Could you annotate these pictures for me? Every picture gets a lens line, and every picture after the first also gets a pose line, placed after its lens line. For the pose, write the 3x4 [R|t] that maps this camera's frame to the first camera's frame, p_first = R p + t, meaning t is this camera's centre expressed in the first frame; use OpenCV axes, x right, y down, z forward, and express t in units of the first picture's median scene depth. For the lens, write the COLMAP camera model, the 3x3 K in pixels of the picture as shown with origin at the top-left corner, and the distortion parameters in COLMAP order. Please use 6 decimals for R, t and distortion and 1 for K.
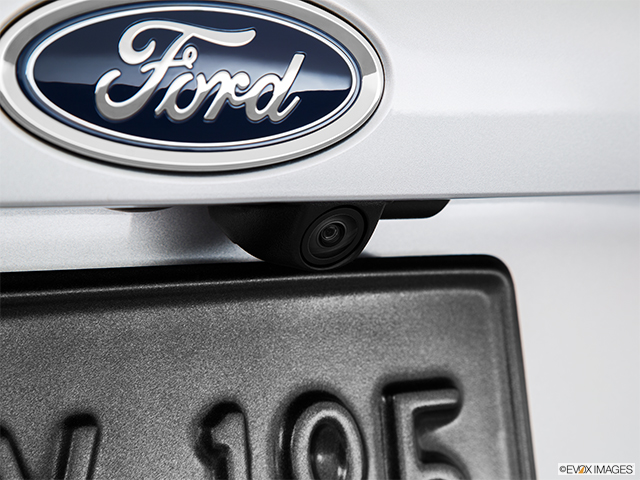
lens RADIAL K [[1698.4, 0, 321.7], [0, 1698.4, 240.1], [0, 0, 1]] dist [0.135331, 0.000000]
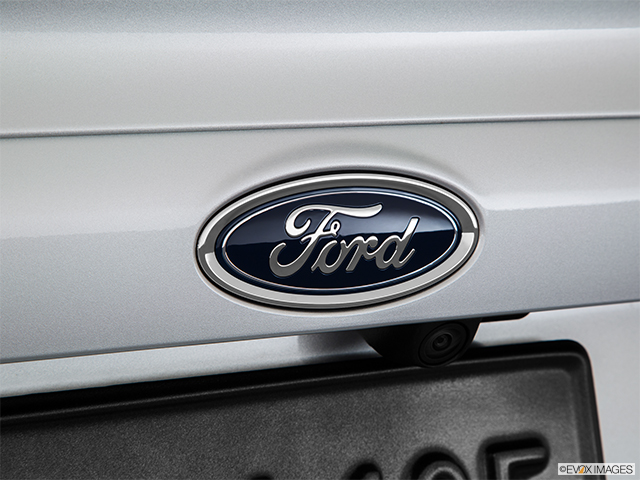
lens RADIAL K [[1775.5, 0, 318.5], [0, 1775.5, 239.4], [0, 0, 1]] dist [0.180709, 0.000000]
pose [[0.995863, -0.013442, -0.089867, 0.035224], [0.016380, 0.999352, 0.032037, -0.127852], [0.089378, -0.033376, 0.995438, -0.401576]]
